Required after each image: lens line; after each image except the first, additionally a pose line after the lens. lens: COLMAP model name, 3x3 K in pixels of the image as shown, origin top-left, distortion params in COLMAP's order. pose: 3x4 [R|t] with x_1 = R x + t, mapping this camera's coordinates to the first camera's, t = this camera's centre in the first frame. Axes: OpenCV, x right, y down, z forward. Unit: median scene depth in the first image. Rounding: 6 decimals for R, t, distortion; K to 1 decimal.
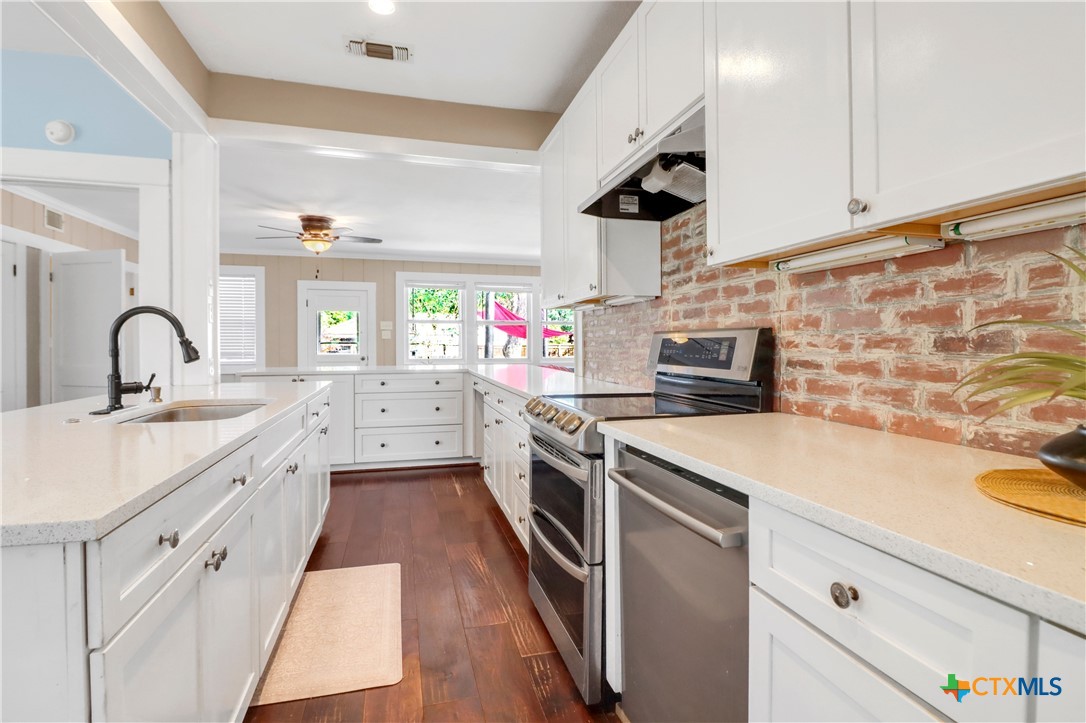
lens RADIAL K [[525.0, 0, 563.6], [0, 525.0, 341.7], [0, 0, 1]] dist [-0.001320, -0.000492]
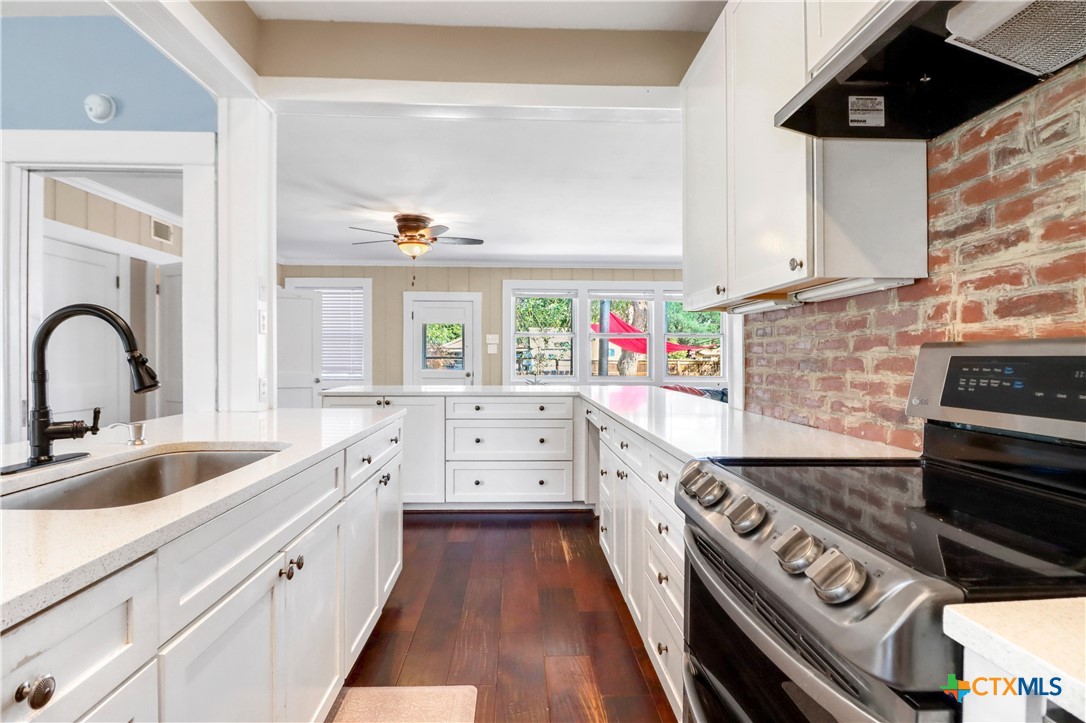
lens RADIAL K [[536.4, 0, 540.5], [0, 536.4, 357.3], [0, 0, 1]] dist [-0.003436, -0.000607]
pose [[0.967315, 0.004347, -0.253542, -0.058426], [-0.003894, 0.999990, 0.002286, -0.004266], [0.253549, -0.001224, 0.967322, 0.346227]]
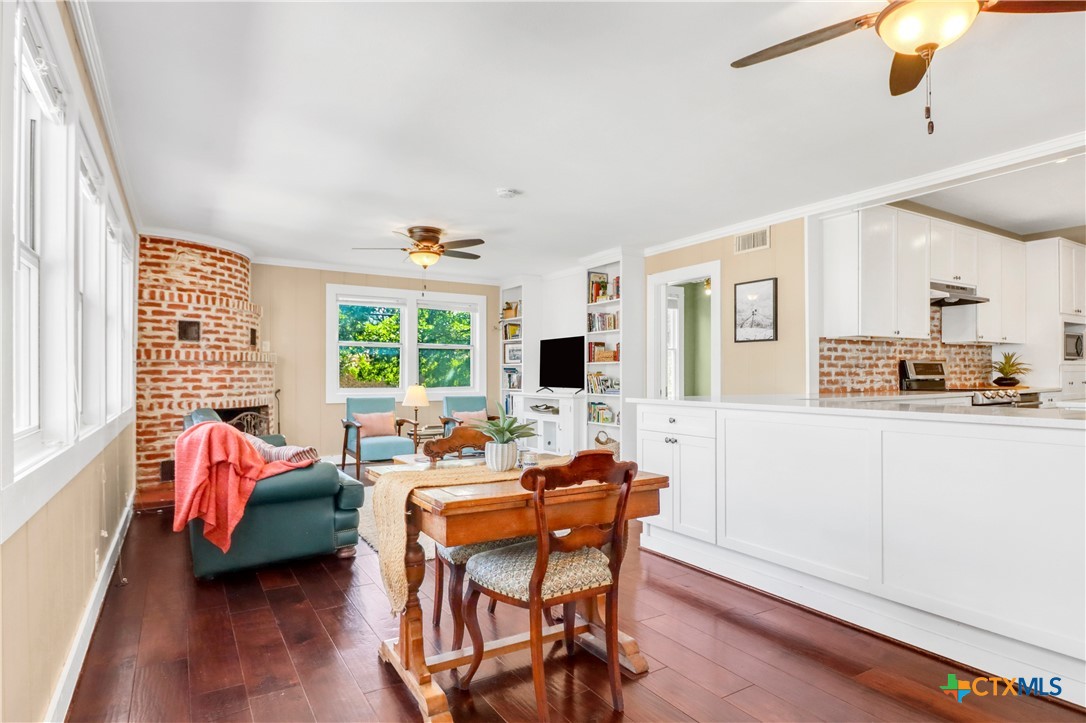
lens RADIAL K [[596.2, 0, 541.1], [0, 596.2, 370.0], [0, 0, 1]] dist [-0.026621, -0.001665]
pose [[-0.241823, 0.009247, 0.970276, -1.500334], [0.002587, 0.999957, -0.008885, 0.033214], [-0.970317, 0.000362, -0.241836, 2.620764]]
